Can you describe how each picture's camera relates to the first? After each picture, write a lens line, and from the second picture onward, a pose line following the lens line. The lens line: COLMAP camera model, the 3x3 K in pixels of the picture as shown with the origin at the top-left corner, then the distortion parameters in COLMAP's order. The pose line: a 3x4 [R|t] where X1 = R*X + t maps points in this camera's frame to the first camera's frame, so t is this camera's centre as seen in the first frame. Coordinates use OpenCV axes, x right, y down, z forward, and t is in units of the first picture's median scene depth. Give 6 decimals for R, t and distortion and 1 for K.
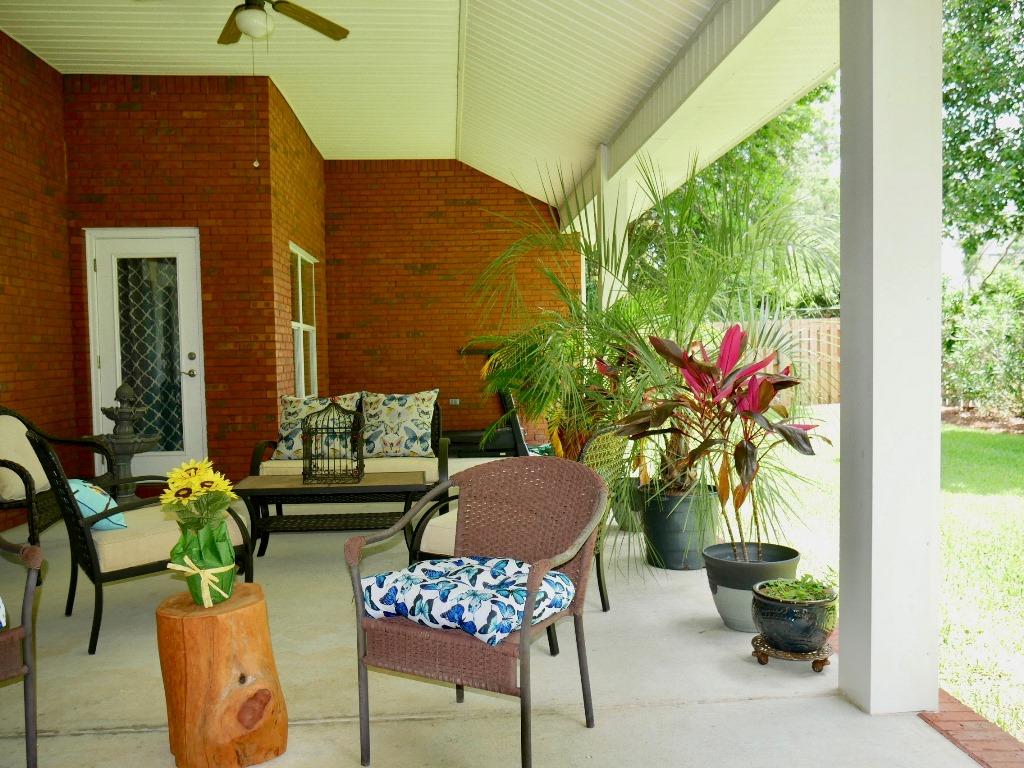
lens RADIAL K [[851.1, 0, 512.0], [0, 851.1, 384.9], [0, 0, 1]] dist [-0.027048, 0.009478]
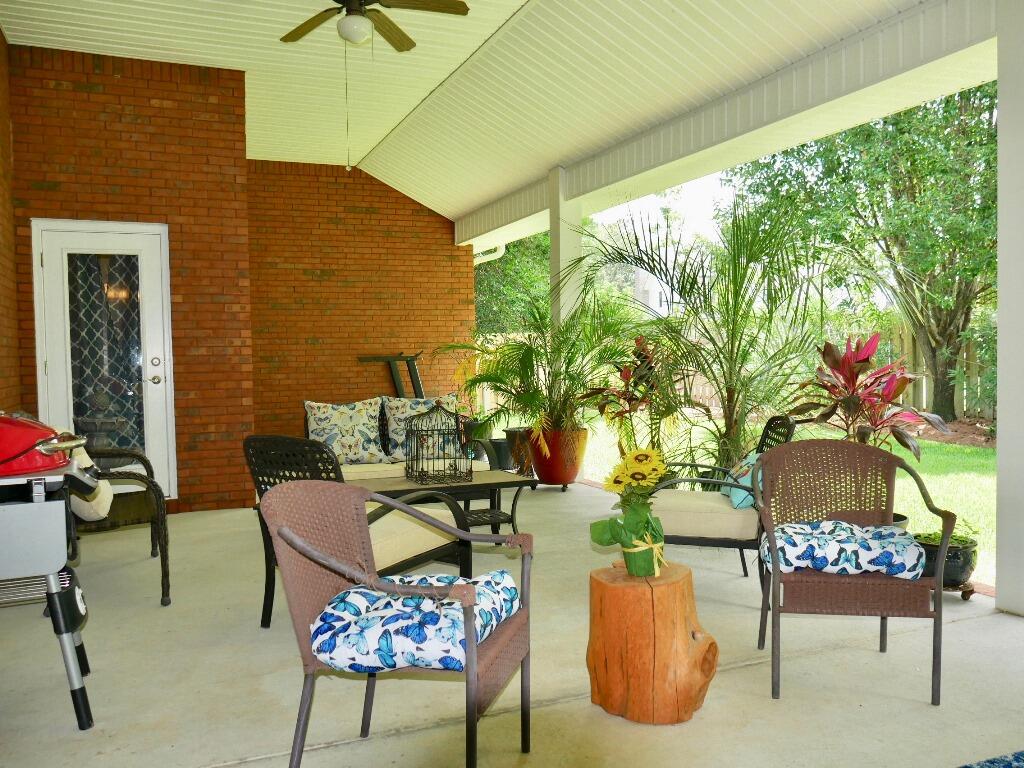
lens RADIAL K [[851.1, 0, 513.0], [0, 851.1, 382.5], [0, 0, 1]] dist [-0.027048, 0.009478]
pose [[0.946233, -0.006790, 0.323416, -0.311317], [0.011449, 0.999856, -0.012504, 0.005166], [-0.323284, 0.015535, 0.946174, -0.005199]]
